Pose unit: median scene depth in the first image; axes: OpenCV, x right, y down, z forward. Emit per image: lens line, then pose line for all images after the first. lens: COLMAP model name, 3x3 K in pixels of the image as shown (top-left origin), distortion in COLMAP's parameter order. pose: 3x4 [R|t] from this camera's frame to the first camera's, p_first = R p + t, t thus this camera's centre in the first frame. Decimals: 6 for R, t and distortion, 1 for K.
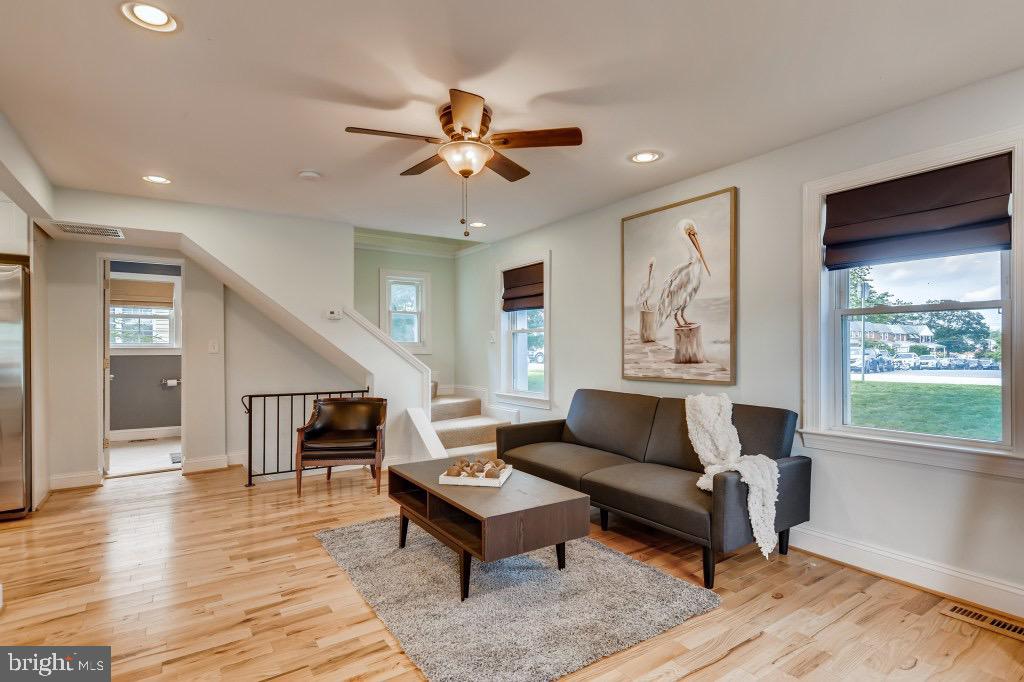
lens RADIAL K [[513.0, 0, 511.5], [0, 513.0, 346.8], [0, 0, 1]] dist [0.000916, 0.001202]
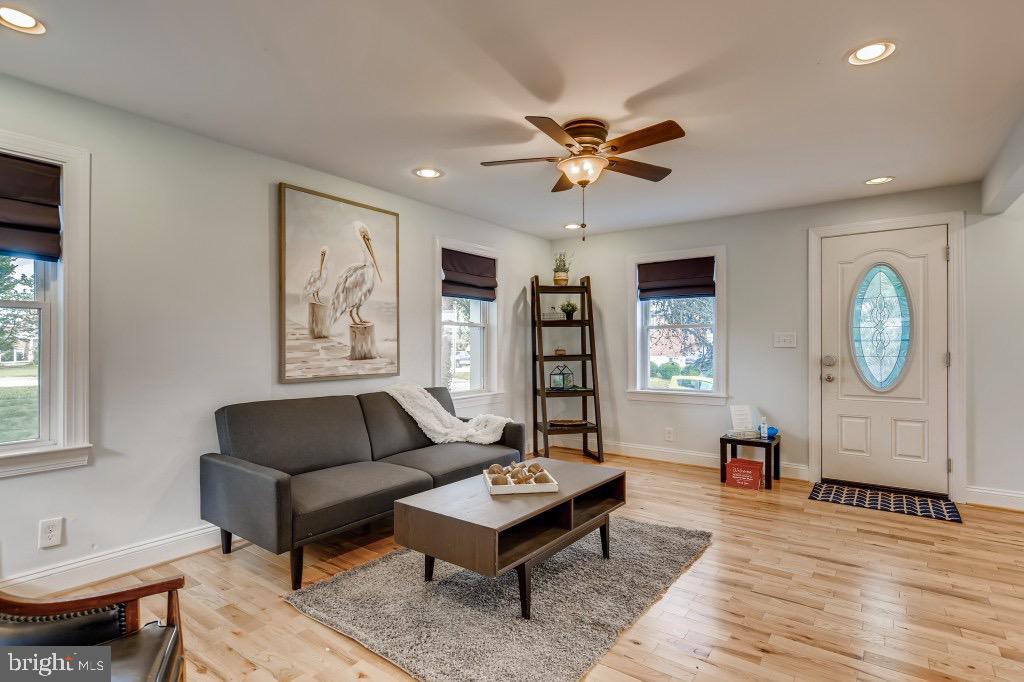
lens RADIAL K [[522.6, 0, 514.0], [0, 522.6, 335.1], [0, 0, 1]] dist [0.001760, 0.000724]
pose [[-0.345329, 0.027980, 0.938064, -0.759092], [0.003505, 0.999587, -0.028525, 0.013782], [-0.938475, -0.006563, -0.345285, 1.067653]]
